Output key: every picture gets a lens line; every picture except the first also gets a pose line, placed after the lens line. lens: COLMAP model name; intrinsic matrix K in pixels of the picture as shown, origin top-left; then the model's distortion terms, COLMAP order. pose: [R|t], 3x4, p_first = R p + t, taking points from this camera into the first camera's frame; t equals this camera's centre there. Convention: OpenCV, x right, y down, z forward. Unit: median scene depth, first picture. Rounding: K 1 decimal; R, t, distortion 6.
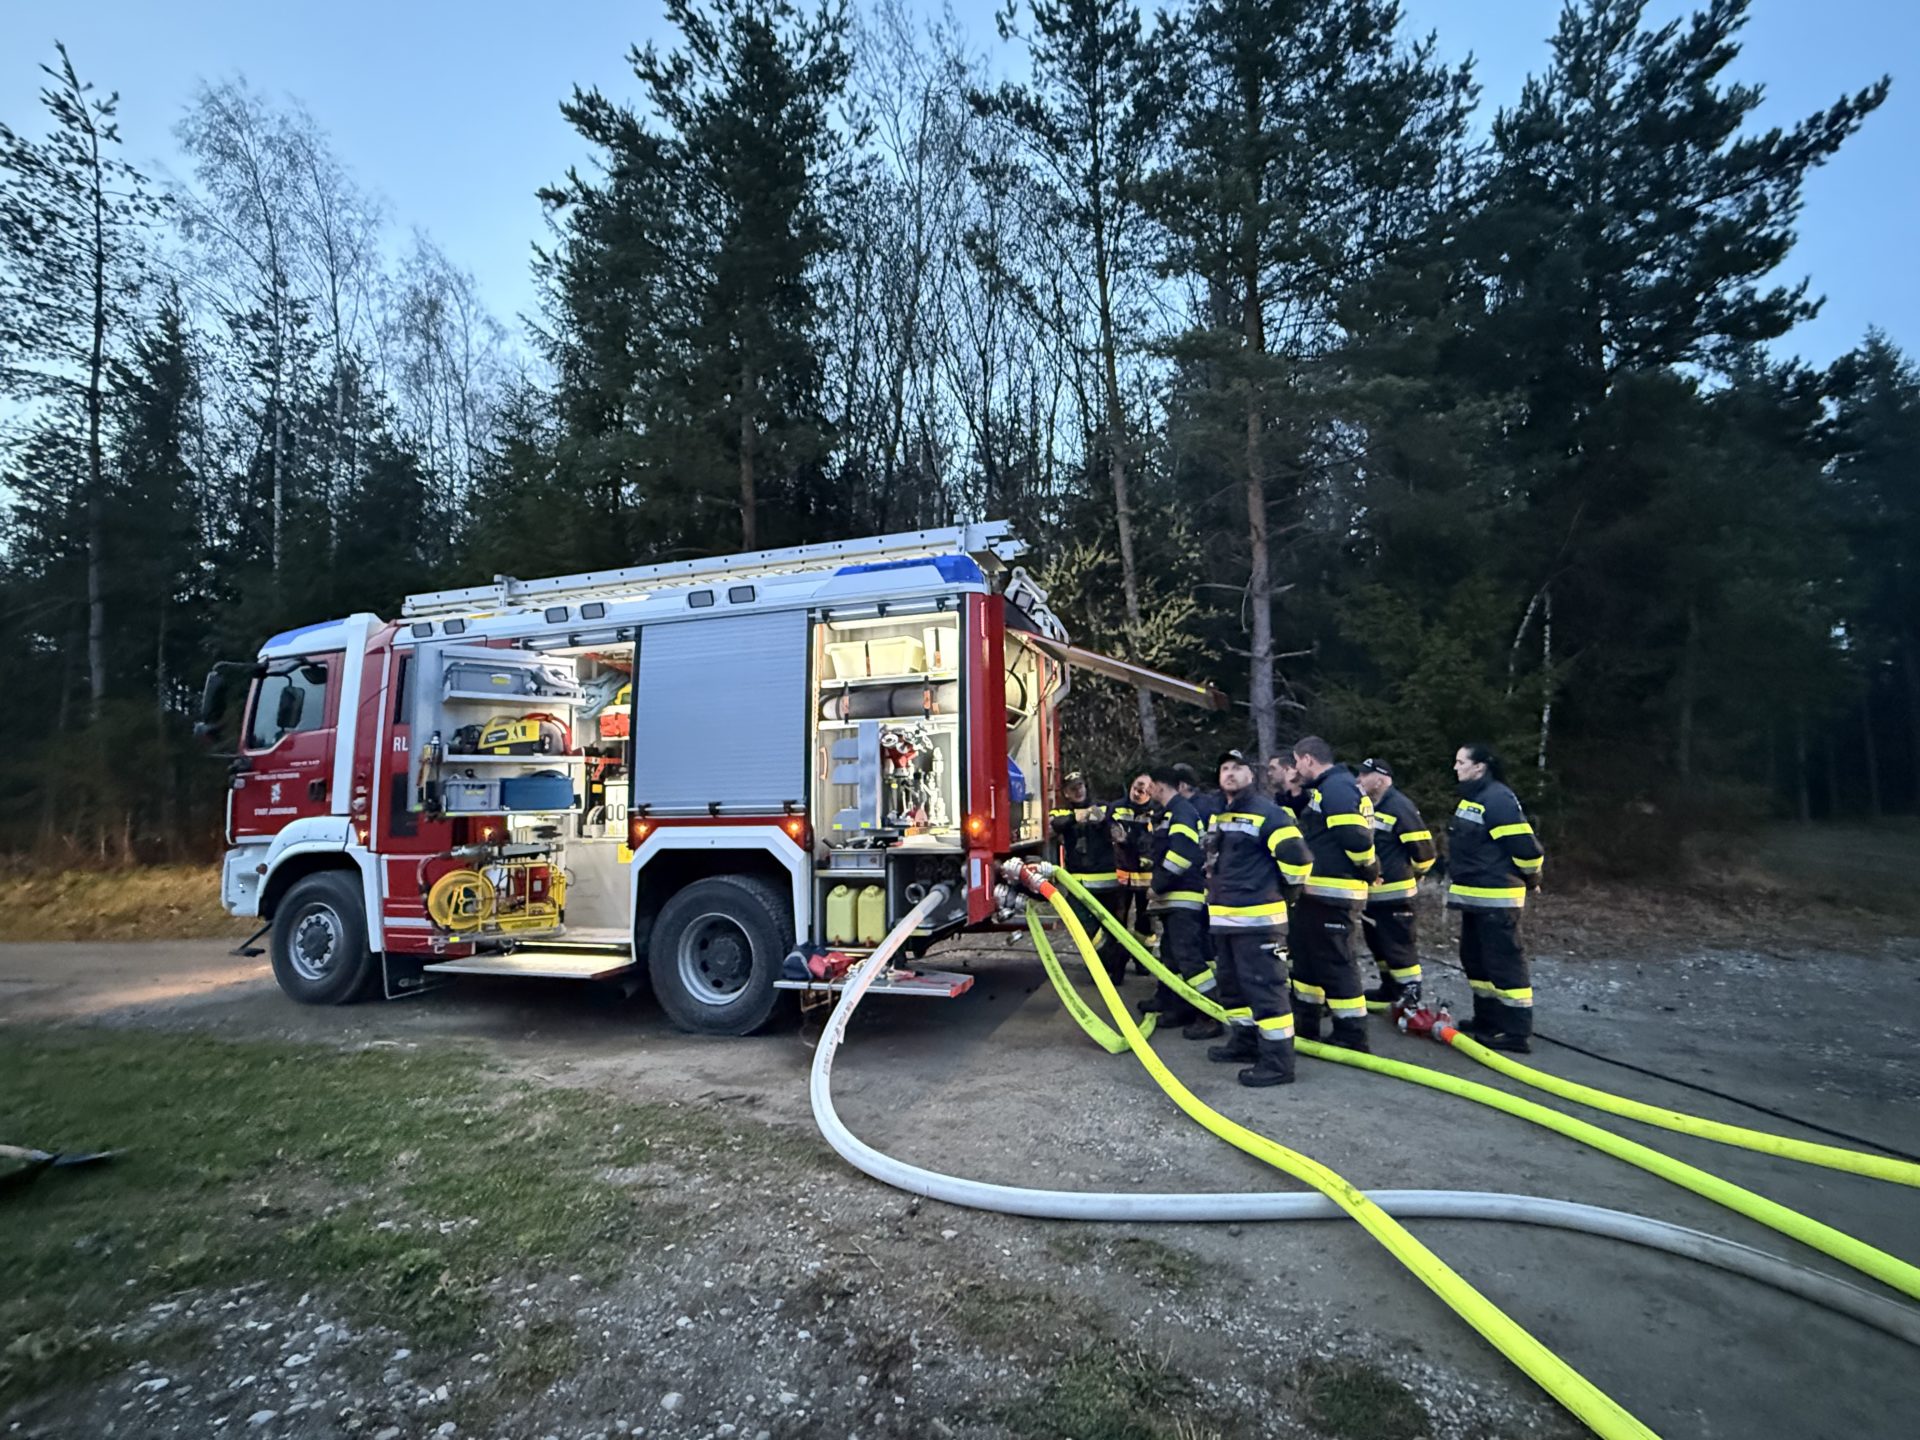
lens RADIAL K [[834.5, 0, 960.0], [0, 834.5, 720.0], [0, 0, 1]] dist [0.001454, 0.000194]
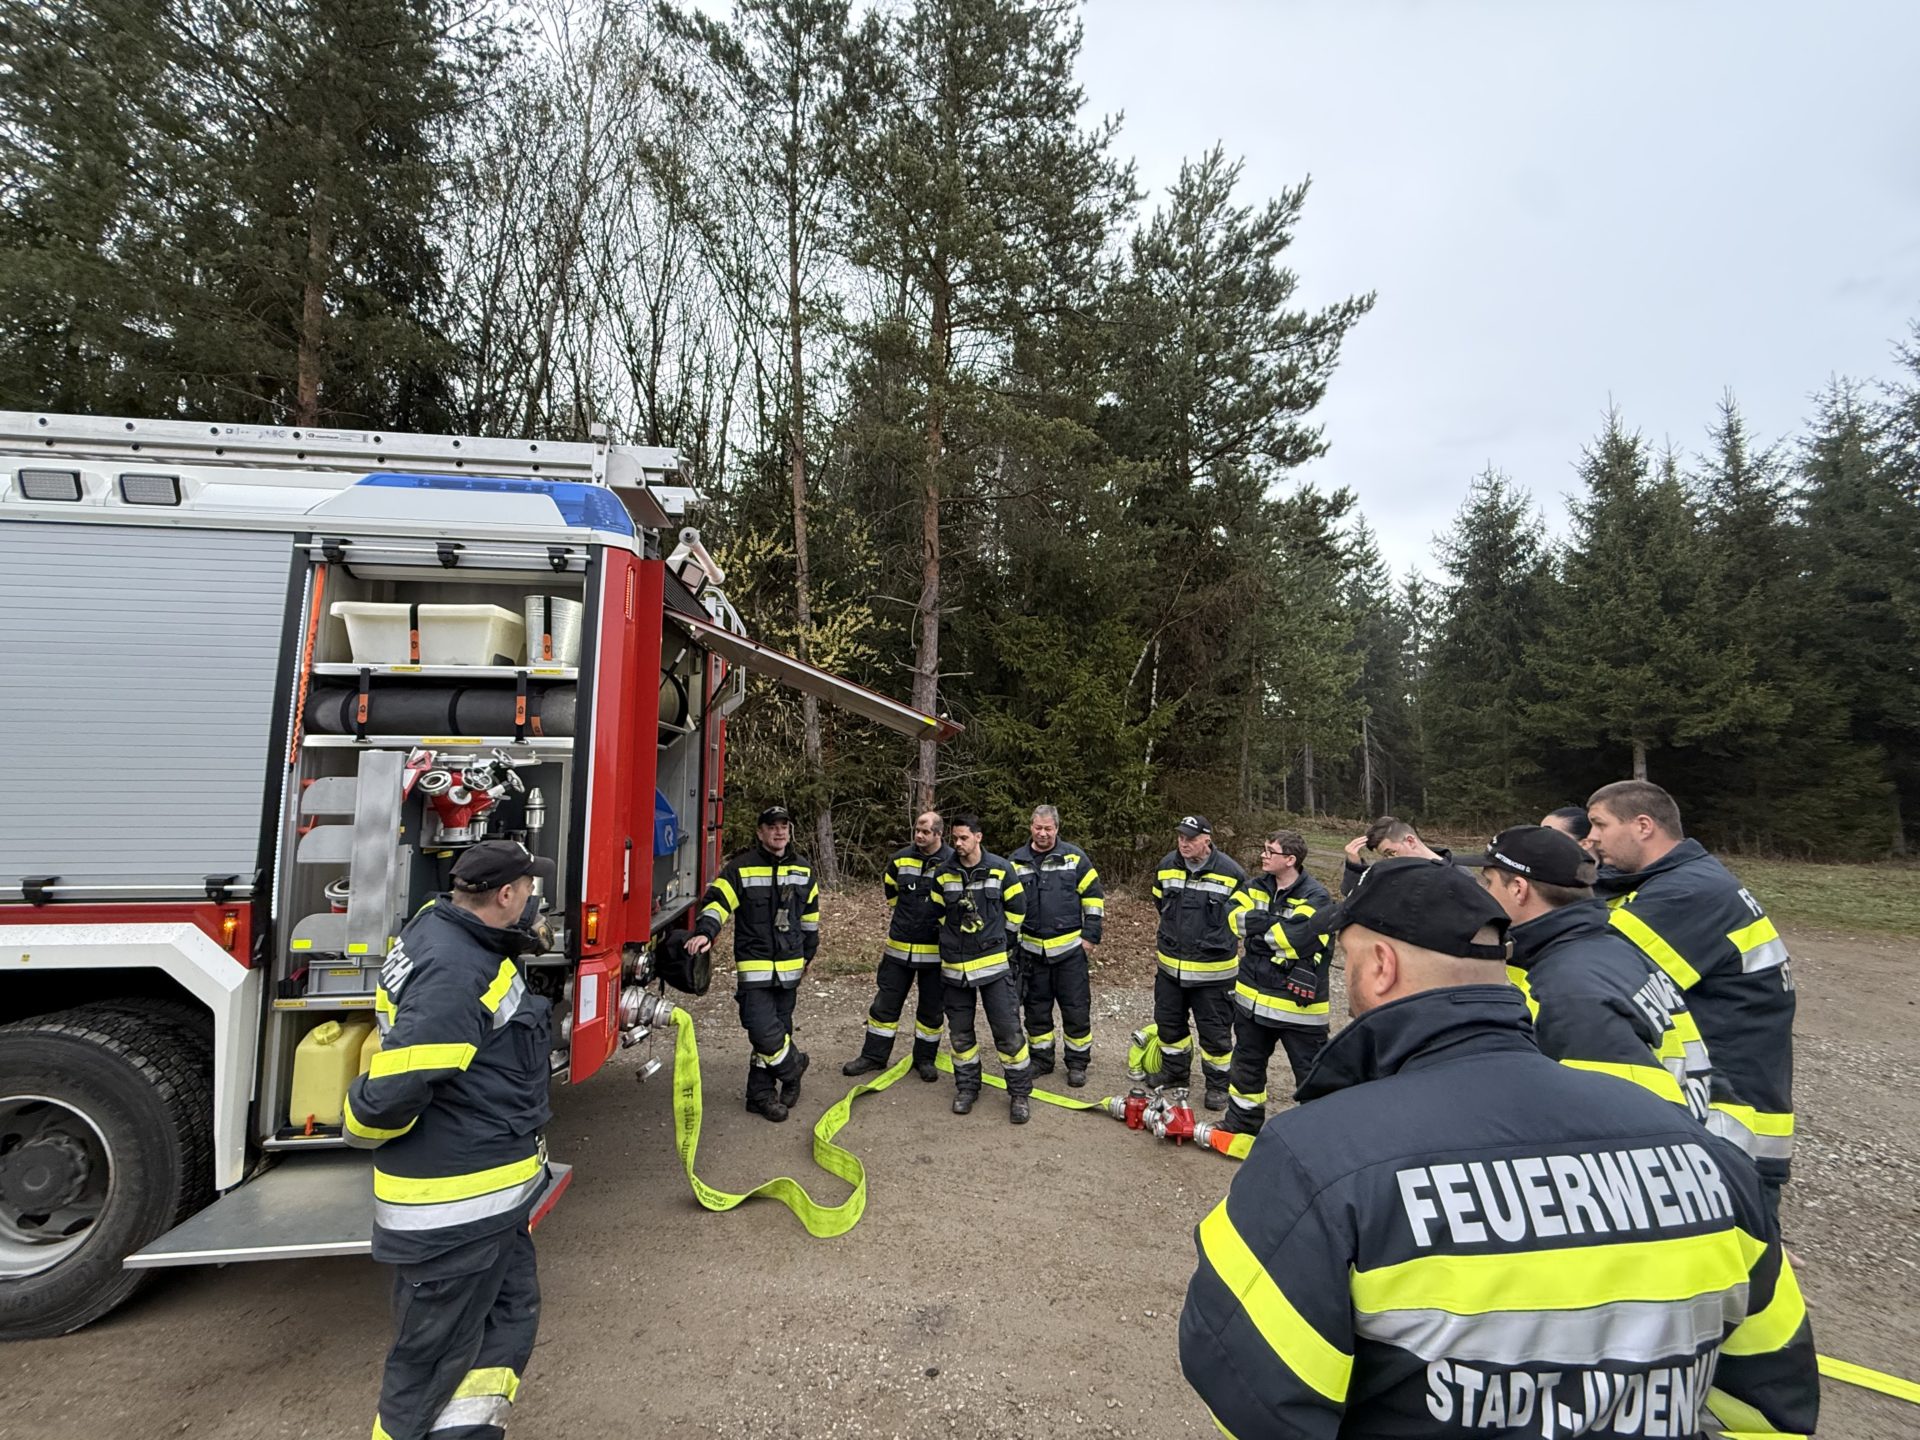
lens RADIAL K [[769.4, 0, 960.0], [0, 769.4, 720.0], [0, 0, 1]] dist [-0.001759, -0.000064]
pose [[0.904703, 0.061907, 0.421521, 0.006824], [-0.063338, 0.997936, -0.010622, -0.014622], [-0.421309, -0.017089, 0.906756, 0.163281]]
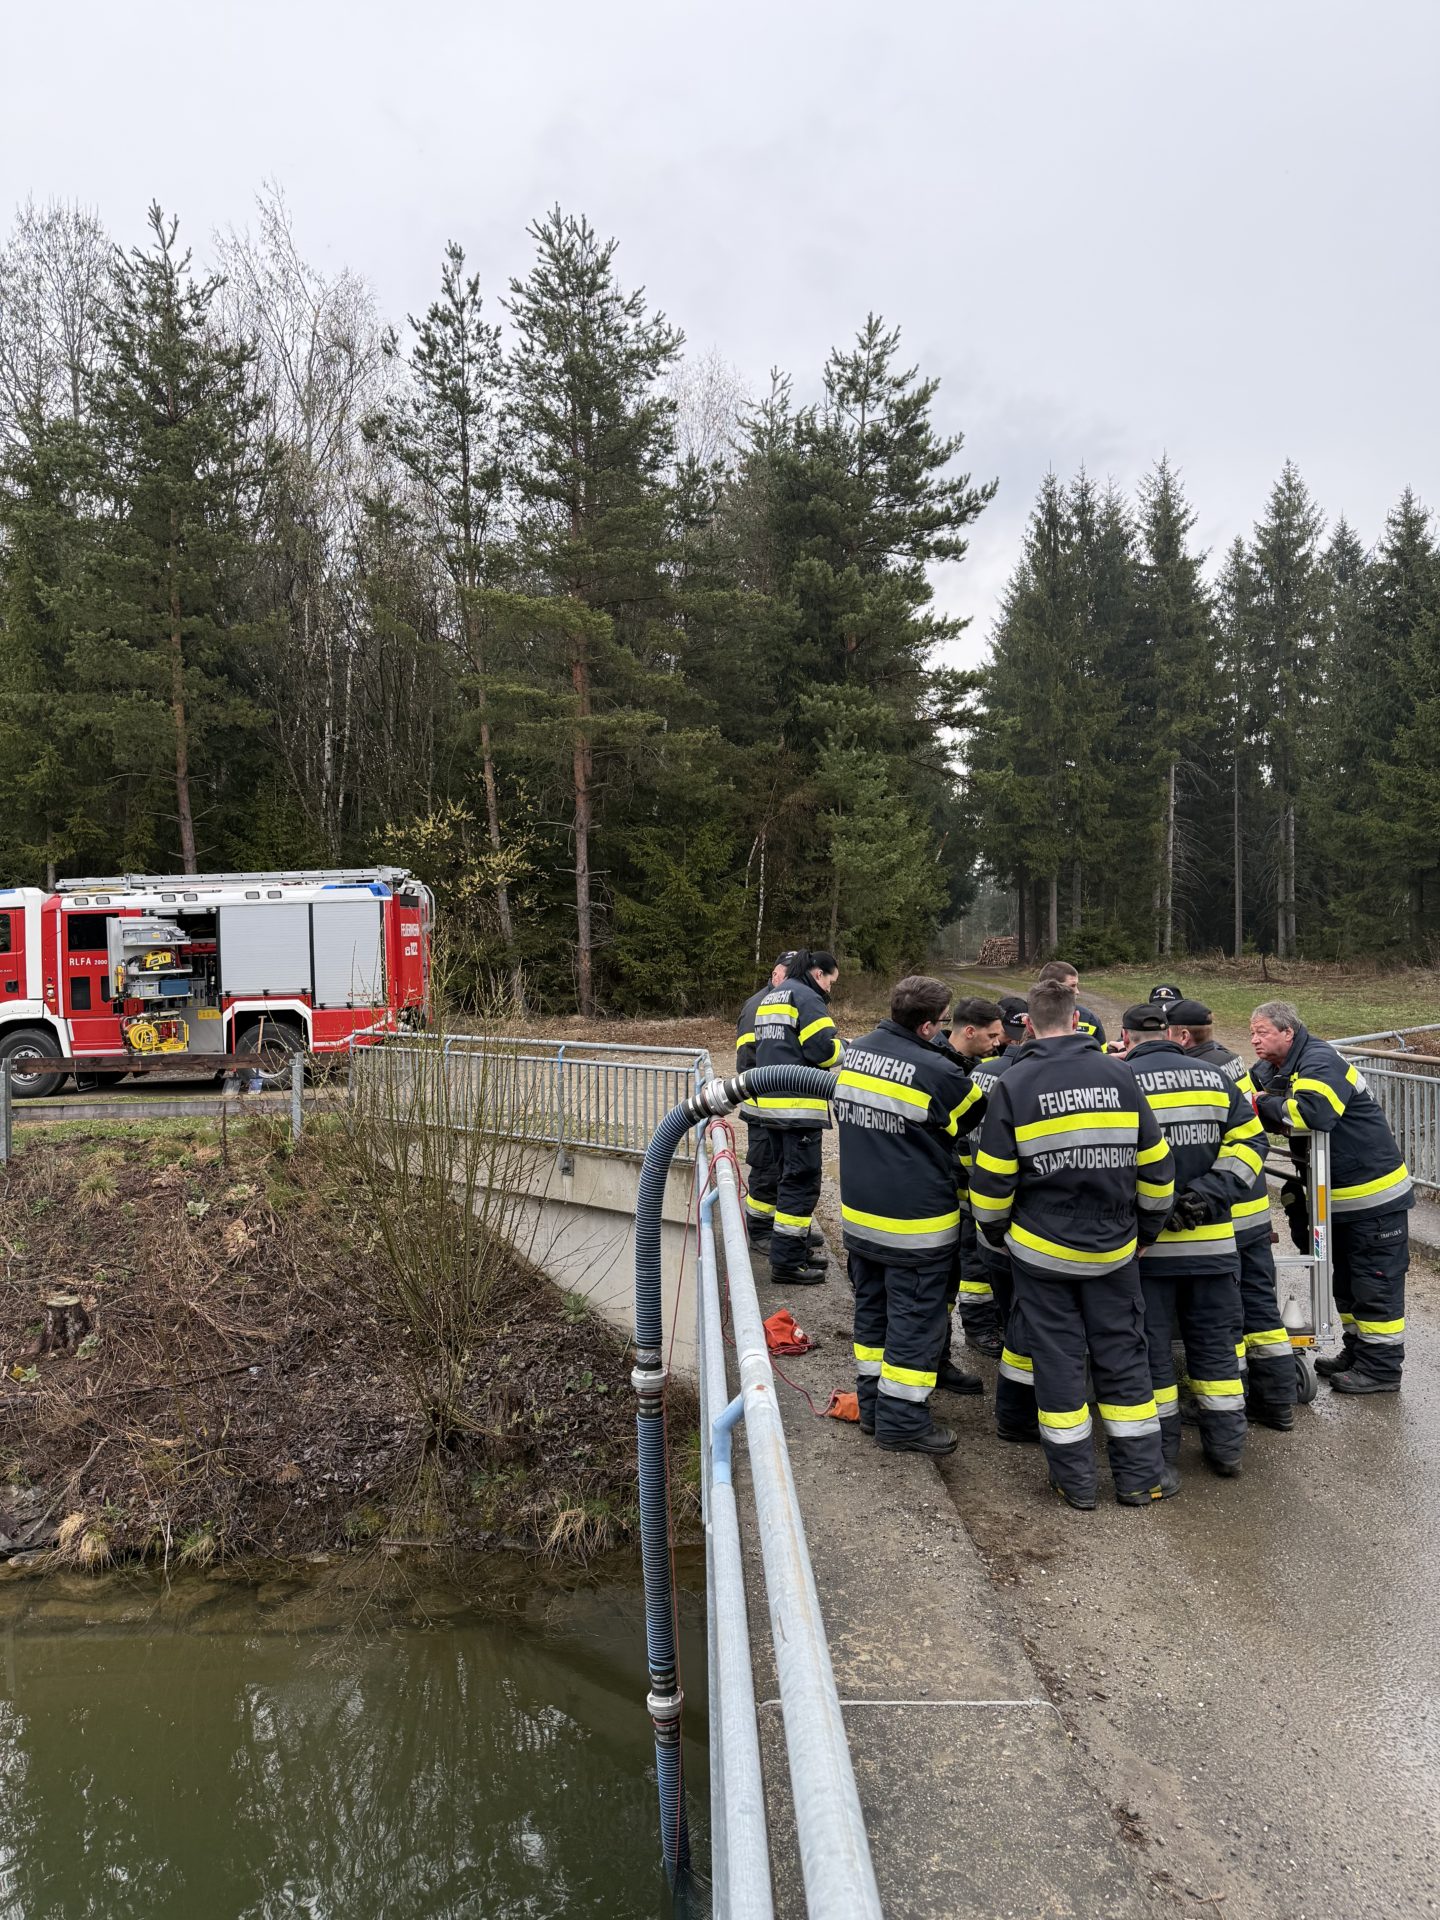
lens RADIAL K [[1342.1, 0, 720.0], [0, 1342.1, 960.0], [0, 0, 1]] dist [-0.000135, -0.000031]
pose [[0.961267, -0.016172, 0.275142, -0.055825], [-0.014516, 0.993921, 0.109136, -0.192421], [-0.275235, -0.108903, 0.955189, -1.358692]]
